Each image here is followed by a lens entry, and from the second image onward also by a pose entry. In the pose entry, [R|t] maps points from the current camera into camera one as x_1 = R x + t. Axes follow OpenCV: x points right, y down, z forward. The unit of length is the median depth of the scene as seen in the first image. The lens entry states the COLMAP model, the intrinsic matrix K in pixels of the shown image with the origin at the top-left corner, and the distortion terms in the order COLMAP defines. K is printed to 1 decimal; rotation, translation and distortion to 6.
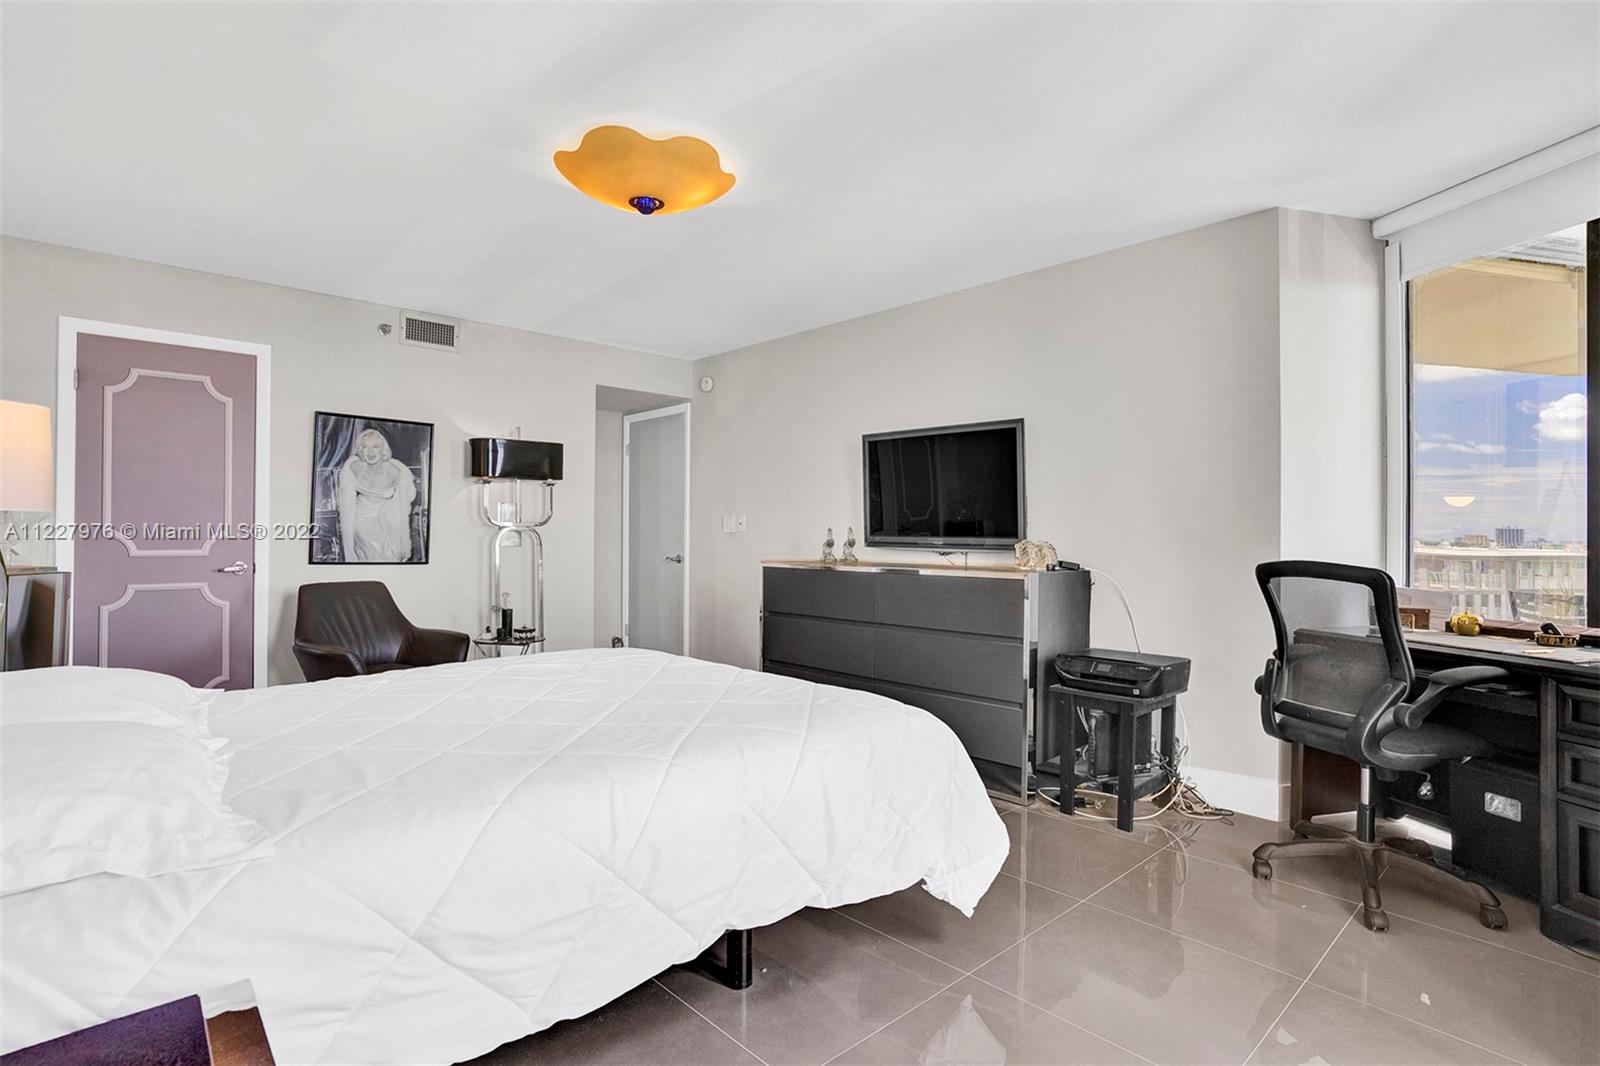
lens RADIAL K [[789.6, 0, 787.4], [0, 789.6, 541.4], [0, 0, 1]] dist [-0.074561, 0.034090]
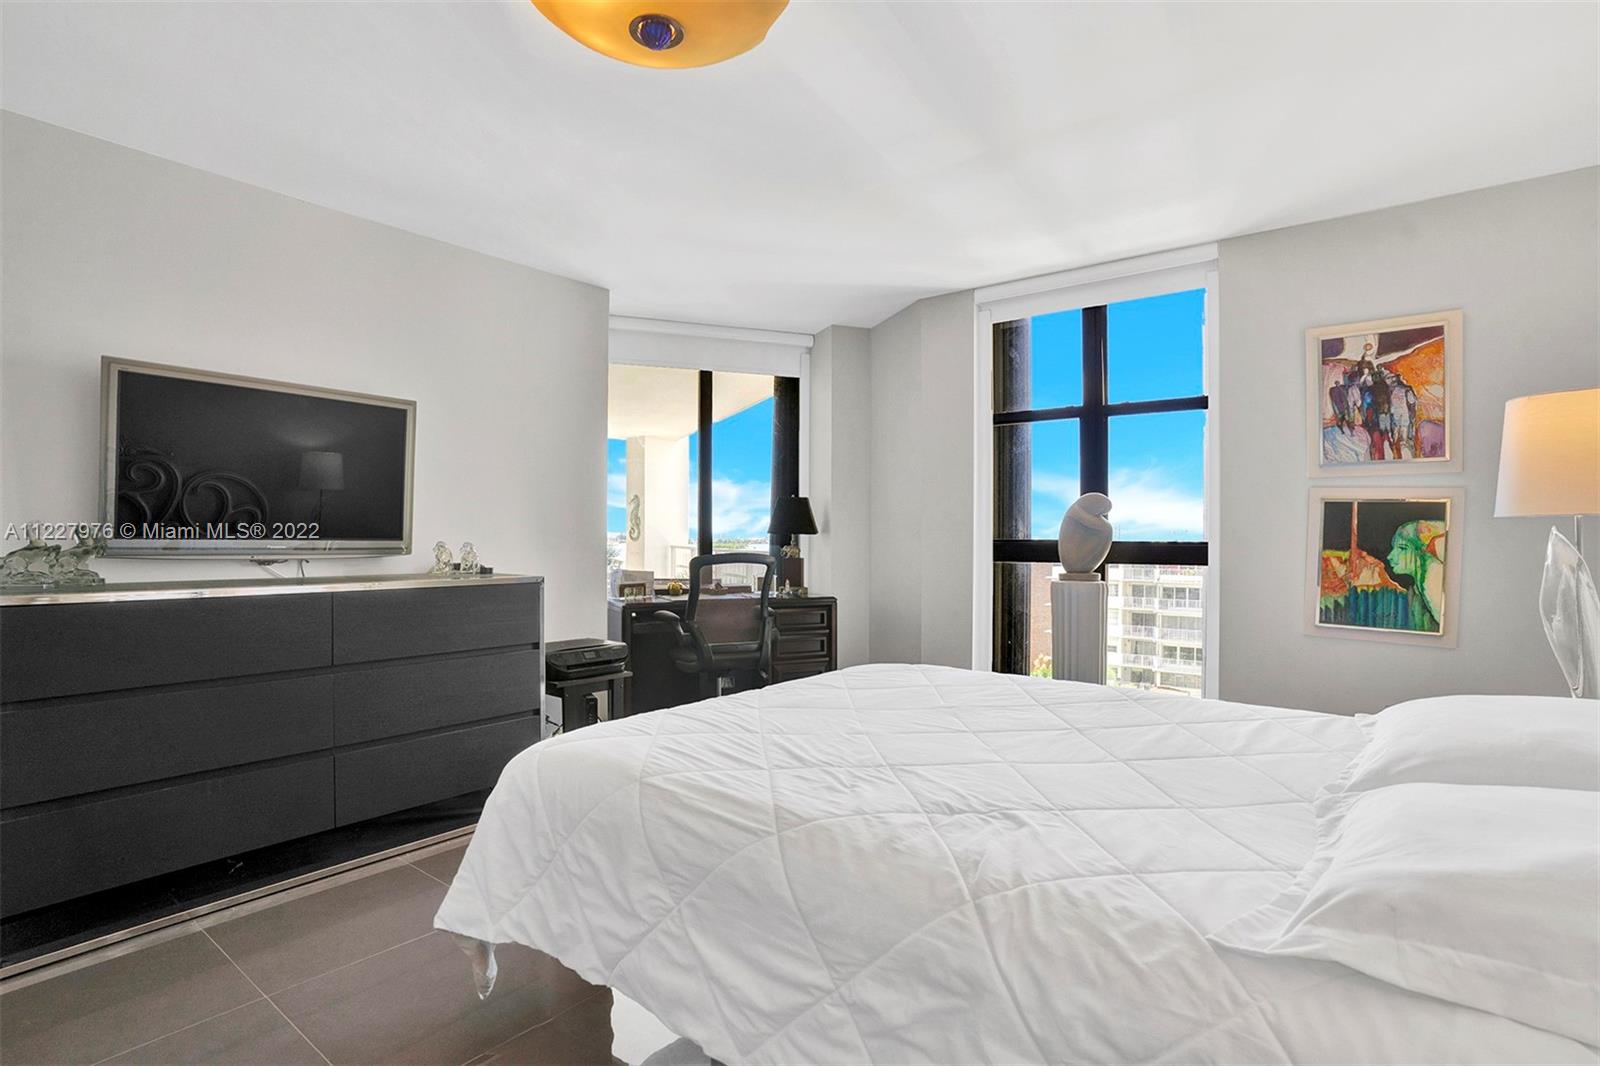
lens RADIAL K [[789.6, 0, 787.4], [0, 789.6, 541.4], [0, 0, 1]] dist [-0.074561, 0.034090]
pose [[-0.144920, -0.008339, 0.989408, -0.602180], [0.001473, 0.999962, 0.008644, -0.009314], [-0.989442, 0.002710, -0.144902, 0.711513]]
